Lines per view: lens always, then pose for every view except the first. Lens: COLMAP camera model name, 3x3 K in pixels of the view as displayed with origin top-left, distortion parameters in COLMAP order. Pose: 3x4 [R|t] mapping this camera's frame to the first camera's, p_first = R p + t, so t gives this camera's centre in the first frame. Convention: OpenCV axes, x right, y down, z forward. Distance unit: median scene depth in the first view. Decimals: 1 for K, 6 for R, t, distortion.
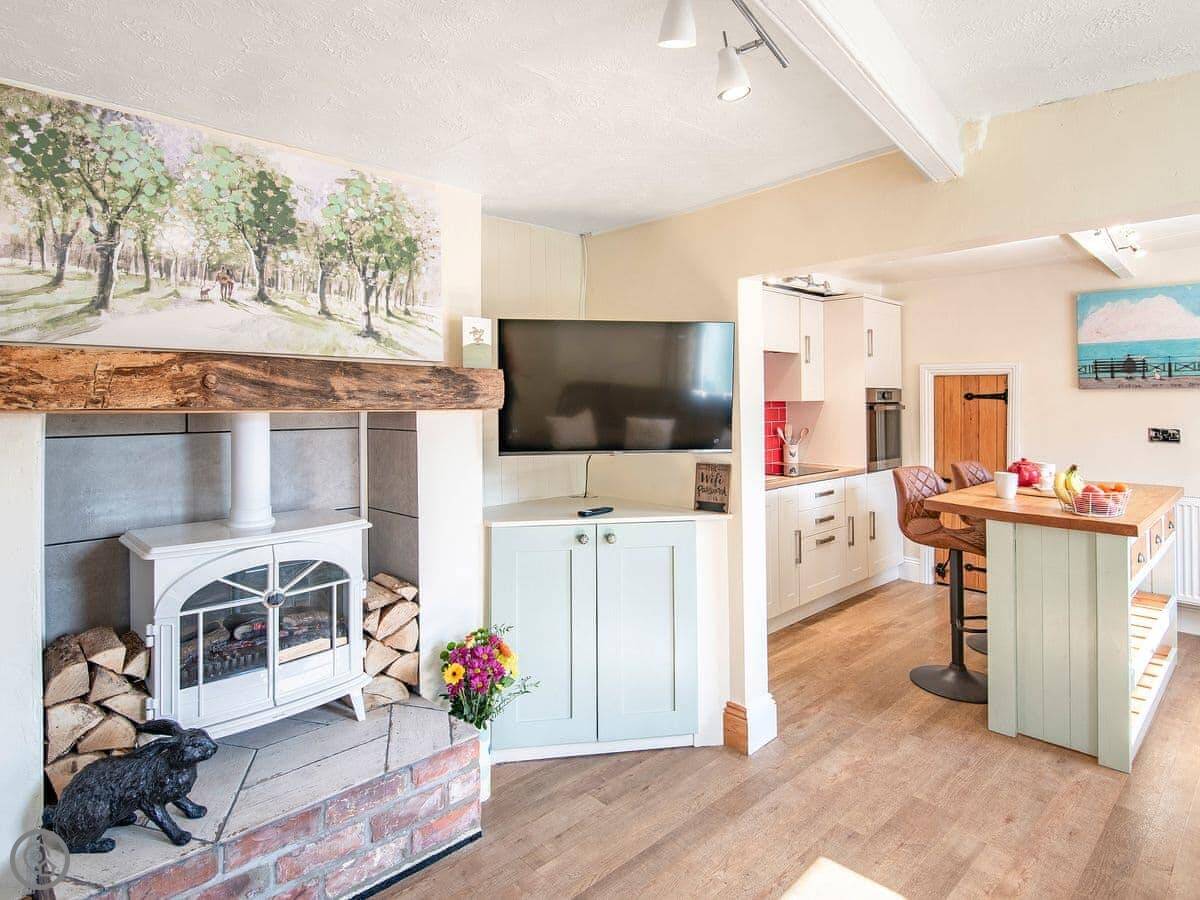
lens RADIAL K [[633.8, 0, 598.7], [0, 633.8, 382.9], [0, 0, 1]] dist [0.000171, -0.013749]
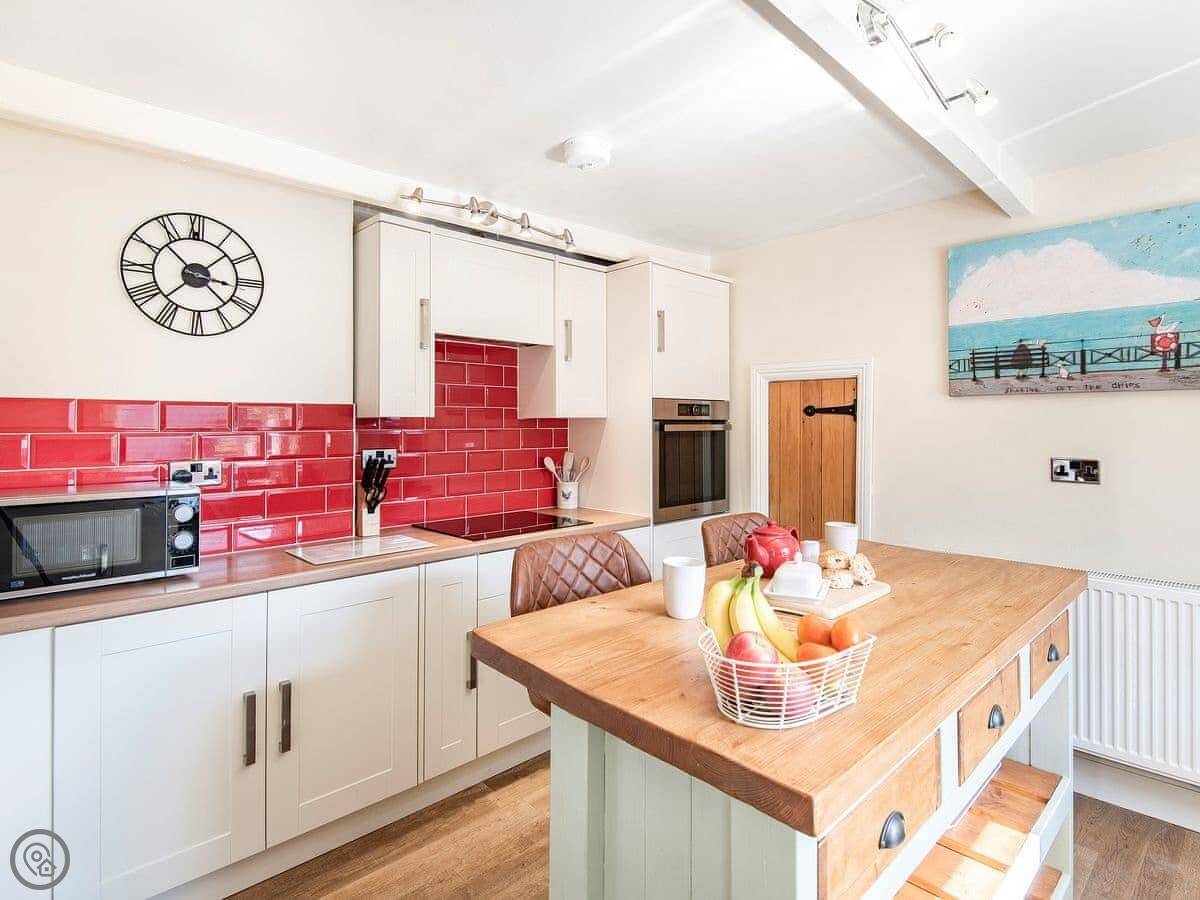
lens RADIAL K [[624.7, 0, 628.2], [0, 624.7, 408.9], [0, 0, 1]] dist [0.002836, -0.001593]
pose [[0.999168, -0.001050, 0.040774, 0.381138], [0.001023, 0.999999, 0.000696, 0.019823], [-0.040774, -0.000654, 0.999168, 0.354773]]
